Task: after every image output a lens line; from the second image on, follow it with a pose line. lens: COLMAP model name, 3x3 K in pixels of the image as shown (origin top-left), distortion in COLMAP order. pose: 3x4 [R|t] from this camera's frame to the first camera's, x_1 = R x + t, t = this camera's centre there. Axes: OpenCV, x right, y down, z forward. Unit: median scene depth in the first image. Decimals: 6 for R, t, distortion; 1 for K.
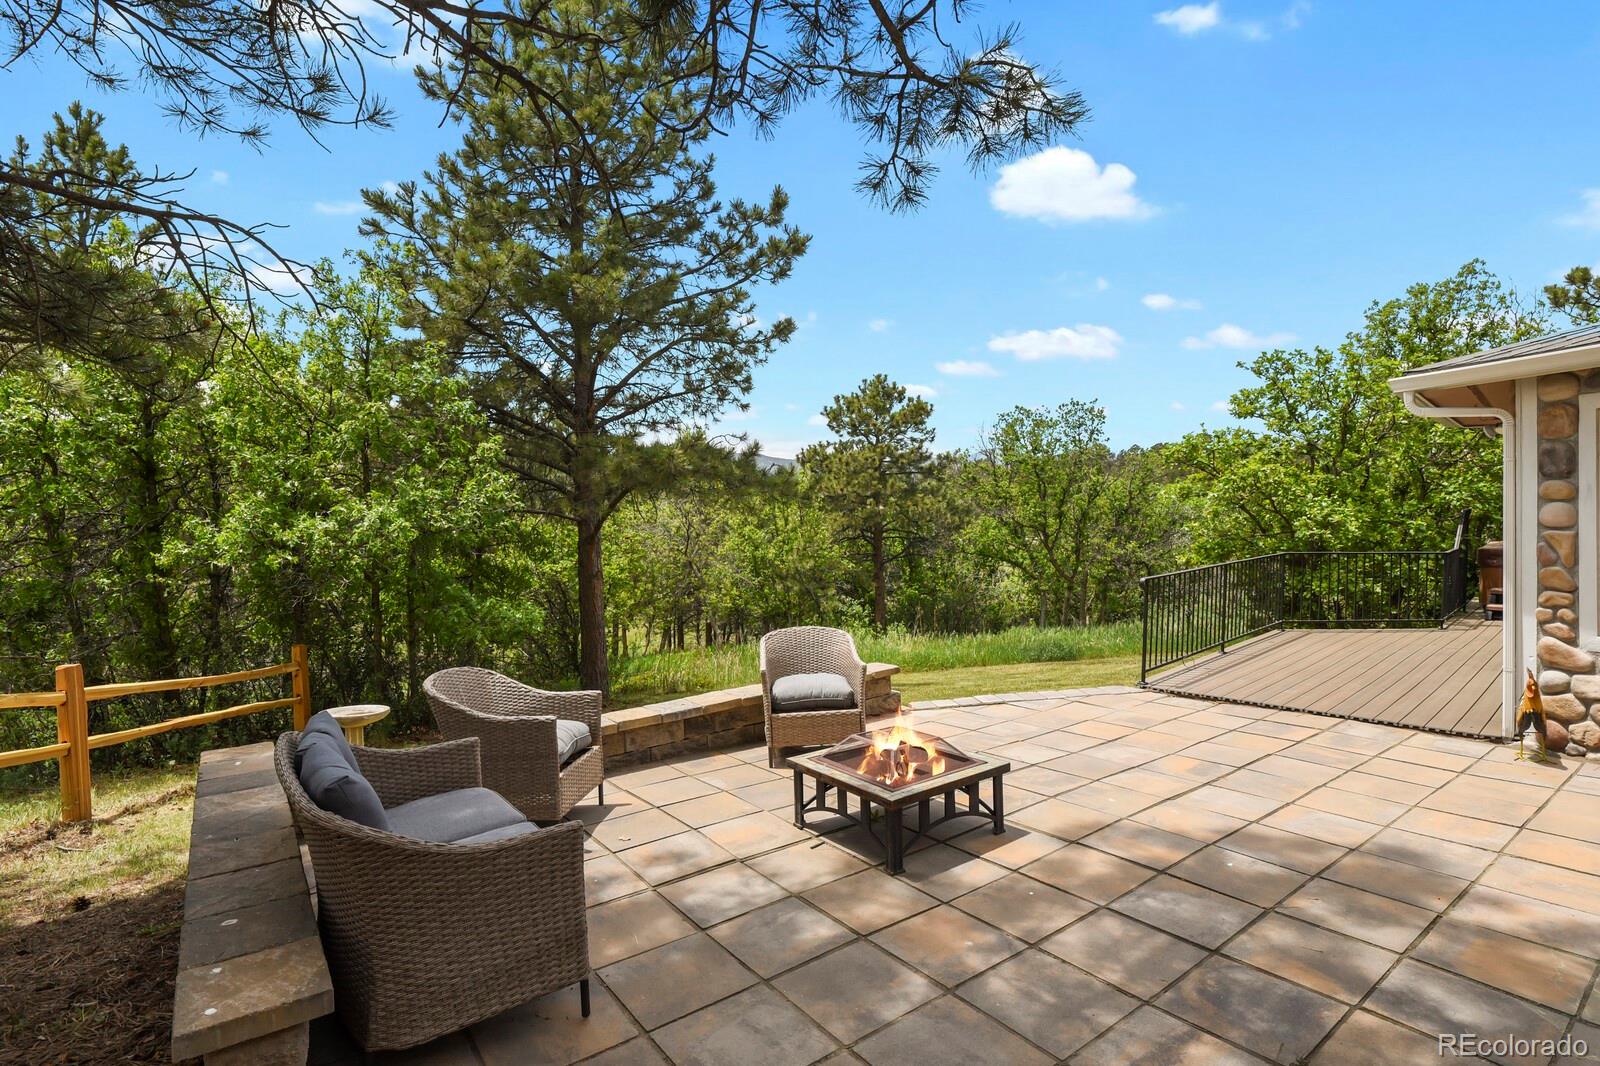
lens RADIAL K [[786.0, 0, 796.7], [0, 786.0, 538.2], [0, 0, 1]] dist [-0.006920, -0.001383]
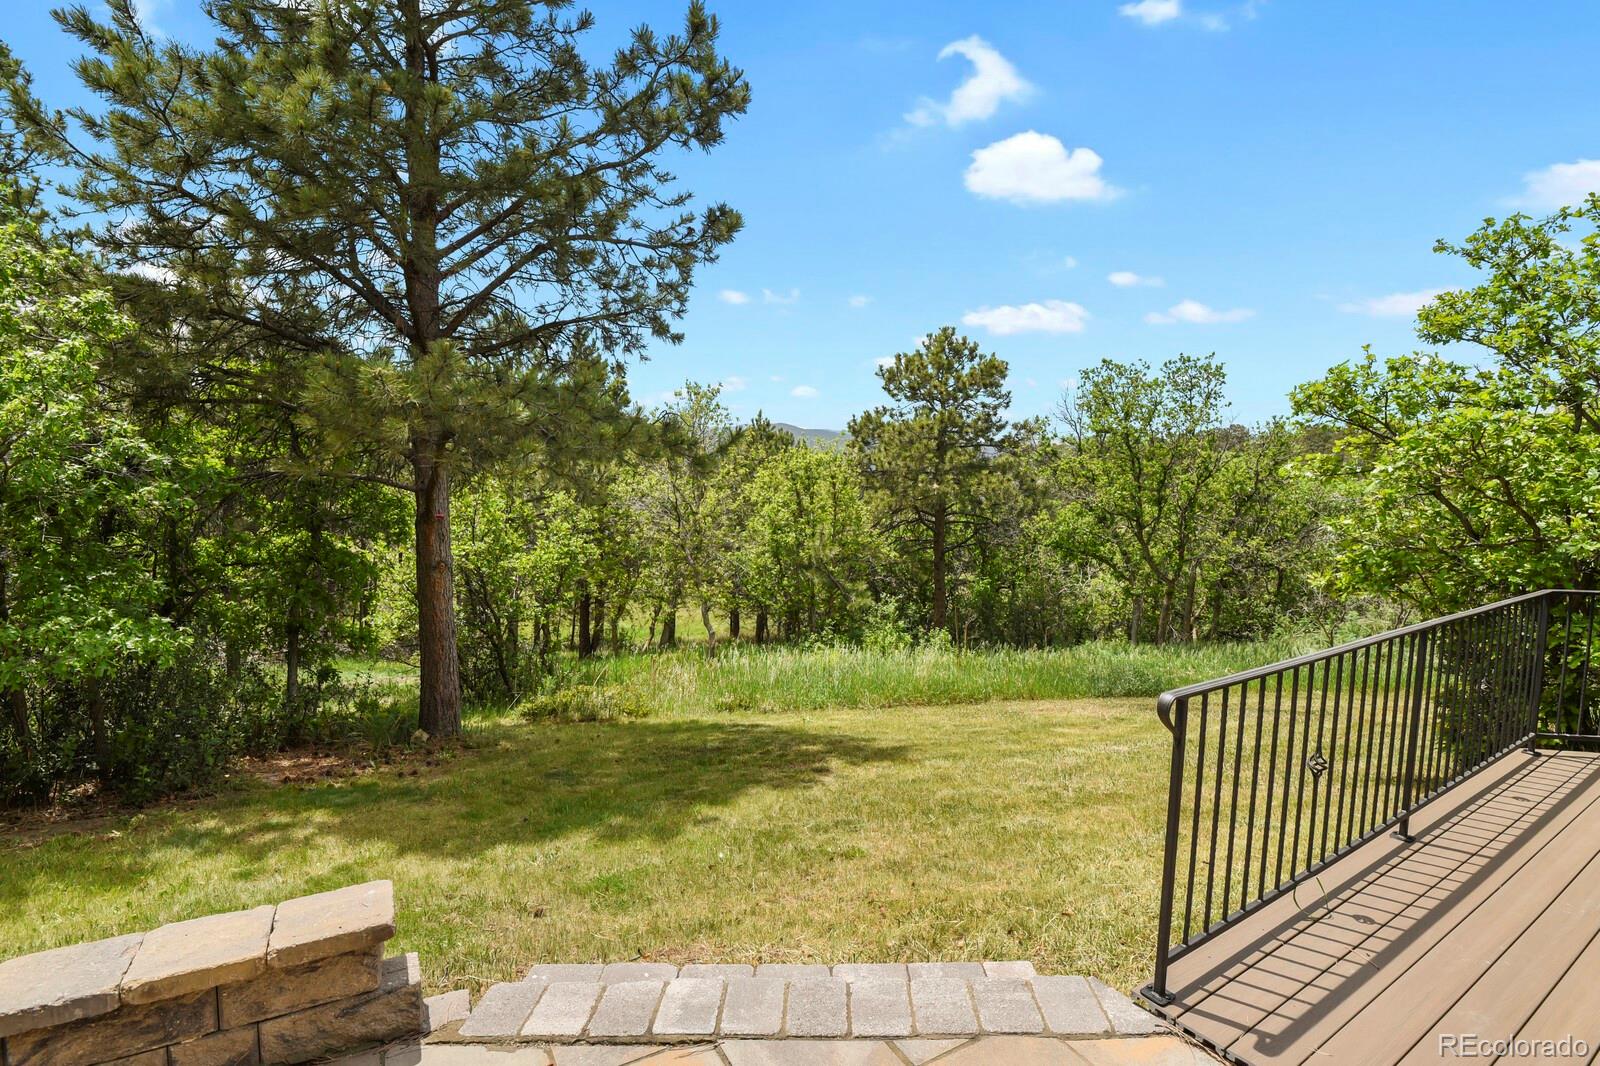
lens RADIAL K [[786.0, 0, 803.3], [0, 786.0, 528.2], [0, 0, 1]] dist [-0.006920, -0.001383]
pose [[0.990517, 0.031150, -0.133812, 0.083645], [-0.029114, 0.999429, 0.017143, -0.004538], [0.134270, -0.013085, 0.990858, 0.165748]]
